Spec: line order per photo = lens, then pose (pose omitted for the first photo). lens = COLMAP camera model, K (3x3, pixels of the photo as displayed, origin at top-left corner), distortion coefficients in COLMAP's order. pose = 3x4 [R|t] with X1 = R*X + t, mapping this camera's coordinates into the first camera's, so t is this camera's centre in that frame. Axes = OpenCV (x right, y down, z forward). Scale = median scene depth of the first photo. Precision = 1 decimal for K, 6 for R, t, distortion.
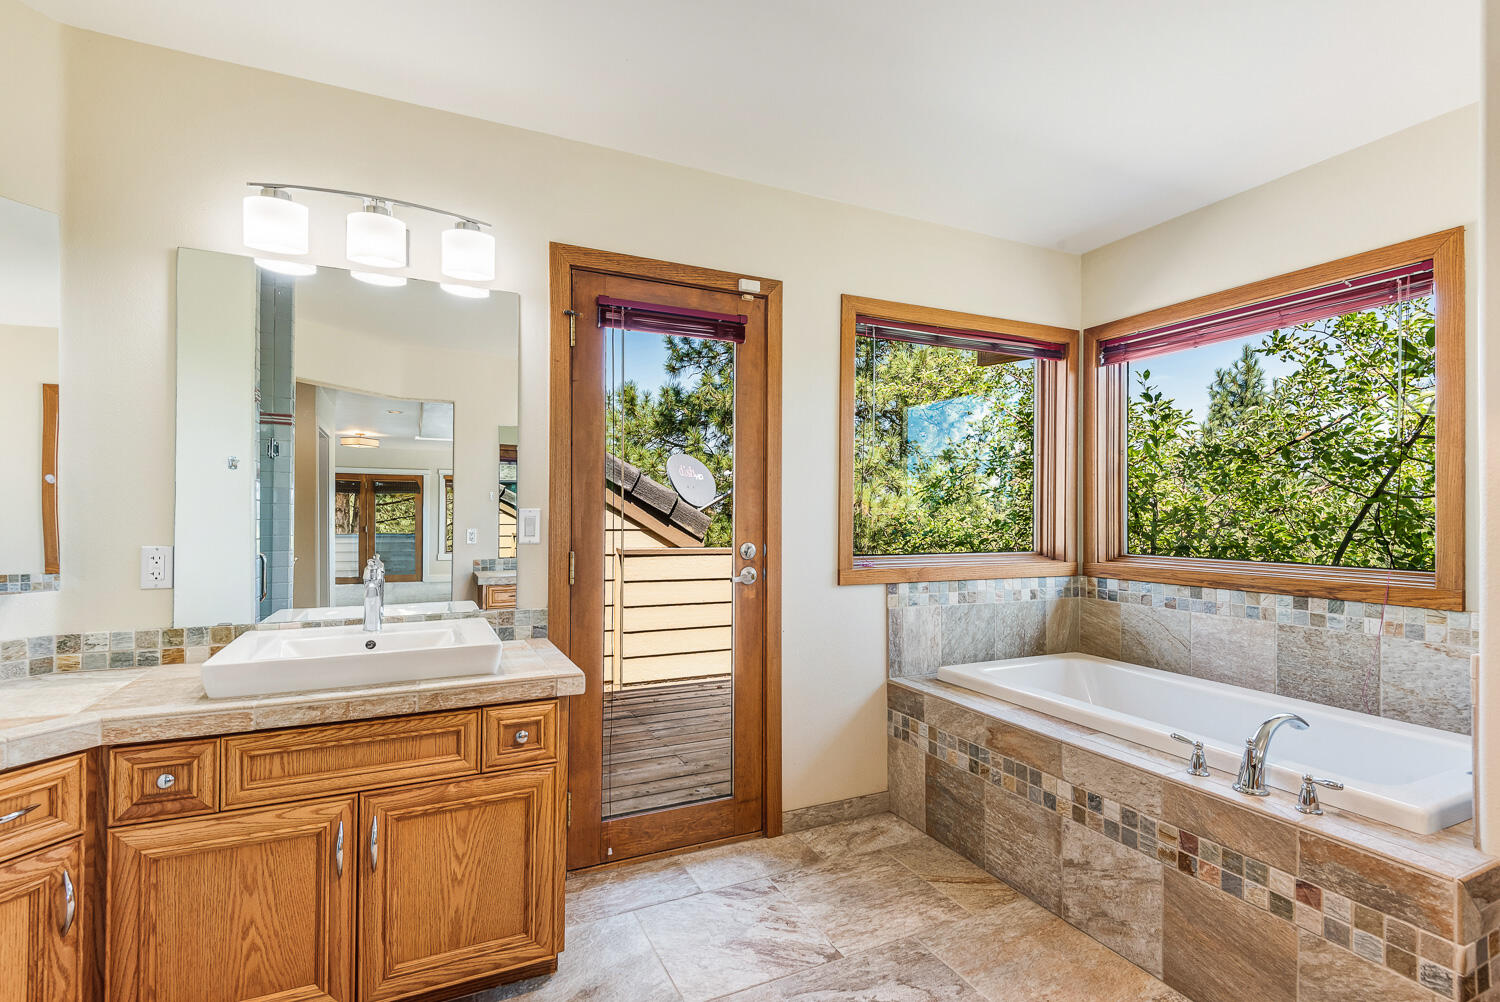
lens RADIAL K [[692.6, 0, 750.0], [0, 692.6, 501.0], [0, 0, 1]] dist [0.027332, -0.017246]
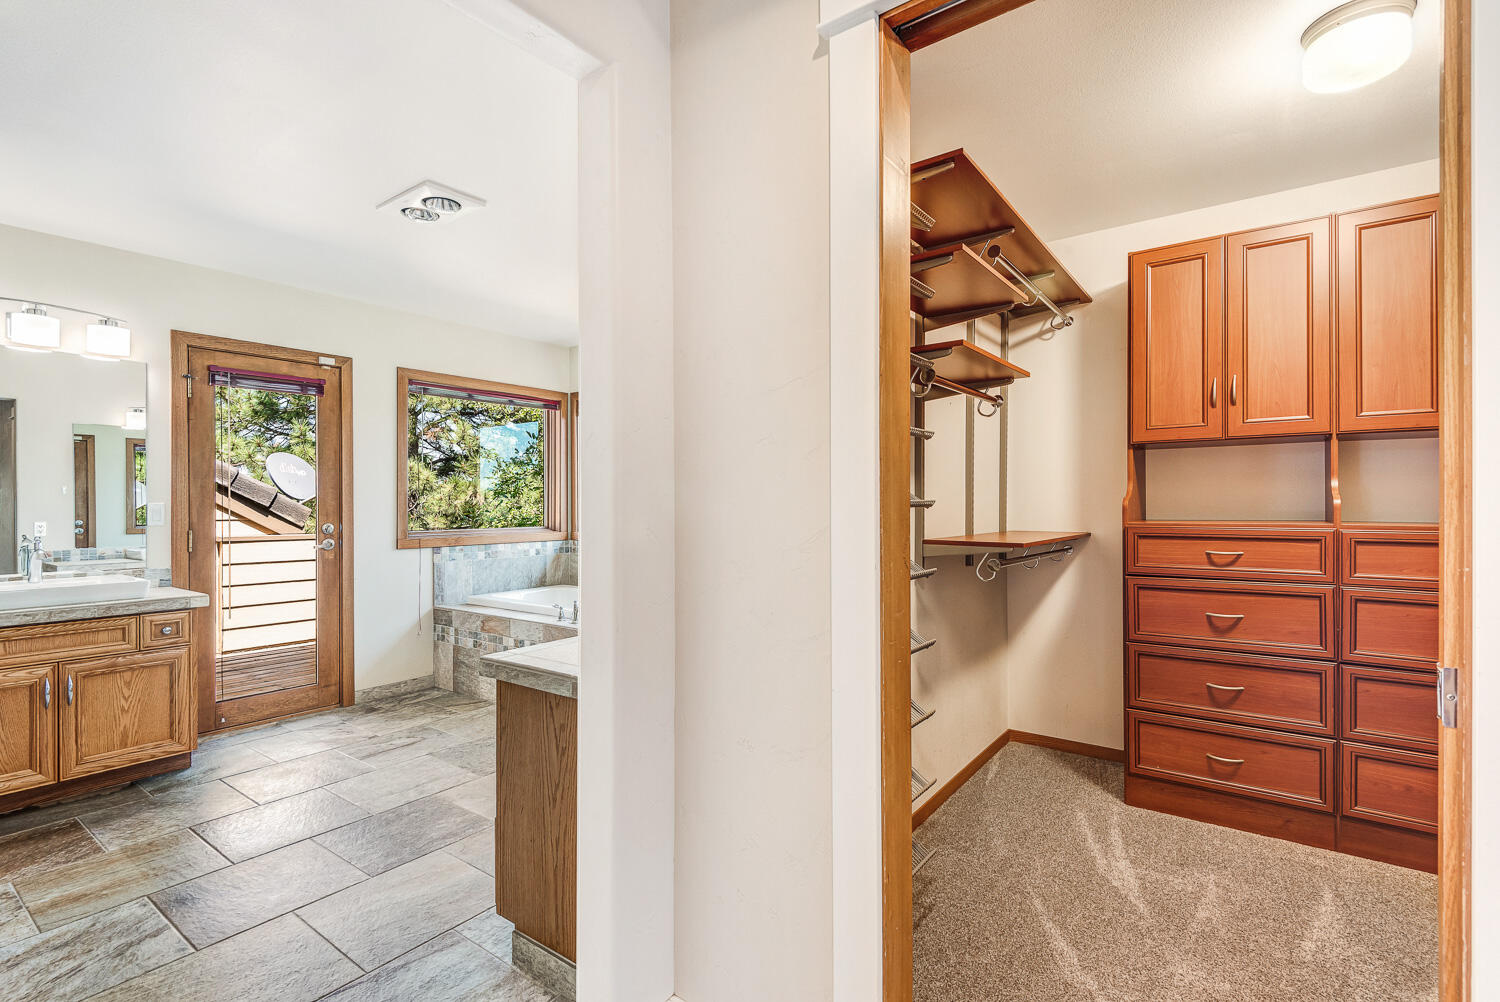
lens RADIAL K [[692.6, 0, 750.0], [0, 692.6, 501.0], [0, 0, 1]] dist [0.027332, -0.017246]
pose [[0.885783, -0.007627, 0.464037, 0.115740], [0.000773, 0.999888, 0.014961, -0.013935], [-0.464099, -0.012893, 0.885690, -0.887575]]
